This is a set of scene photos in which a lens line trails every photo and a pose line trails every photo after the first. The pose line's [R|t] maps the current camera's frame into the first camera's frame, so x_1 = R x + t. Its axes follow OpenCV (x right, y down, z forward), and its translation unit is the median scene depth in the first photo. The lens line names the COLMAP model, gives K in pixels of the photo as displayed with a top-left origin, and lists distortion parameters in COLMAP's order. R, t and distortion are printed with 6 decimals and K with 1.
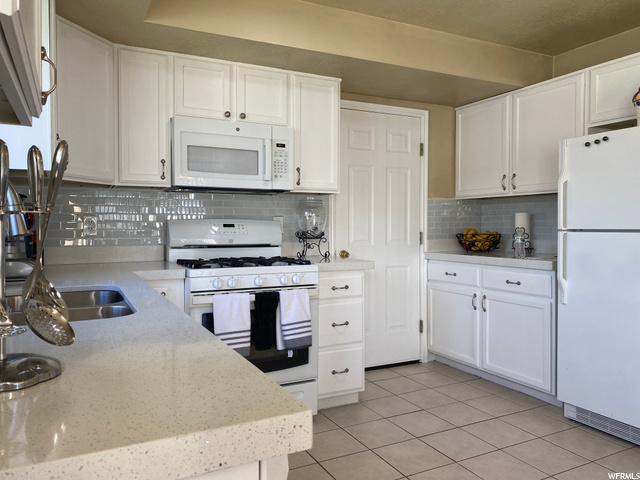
lens RADIAL K [[487.2, 0, 321.2], [0, 487.2, 236.6], [0, 0, 1]] dist [0.097263, -0.176848]
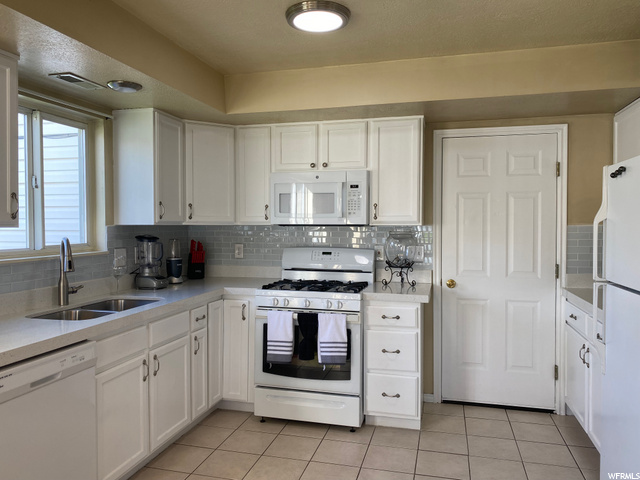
lens RADIAL K [[481.0, 0, 321.2], [0, 481.0, 234.8], [0, 0, 1]] dist [0.005586, -0.014715]
pose [[0.739604, 0.017111, -0.672825, 0.535266], [-0.018782, 0.999812, 0.004782, -0.065844], [0.672781, 0.009100, 0.739786, 0.098273]]
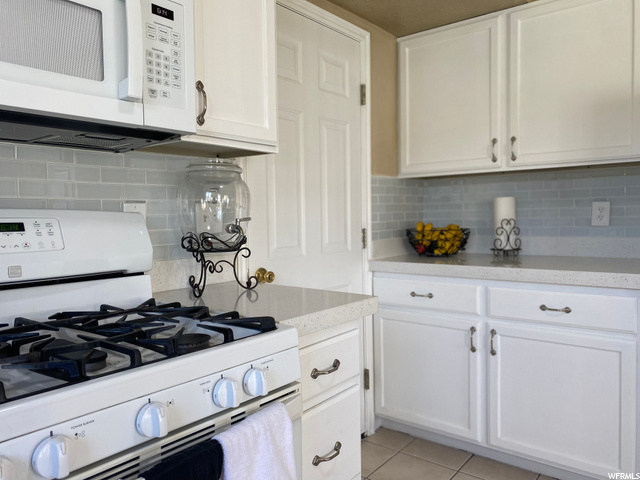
lens RADIAL K [[487.2, 0, 321.2], [0, 487.2, 236.6], [0, 0, 1]] dist [0.097263, -0.176848]
pose [[0.912760, -0.031752, 0.407261, -0.113360], [0.025116, 0.999450, 0.021633, -0.015959], [-0.407724, -0.009517, 0.913056, 0.519314]]
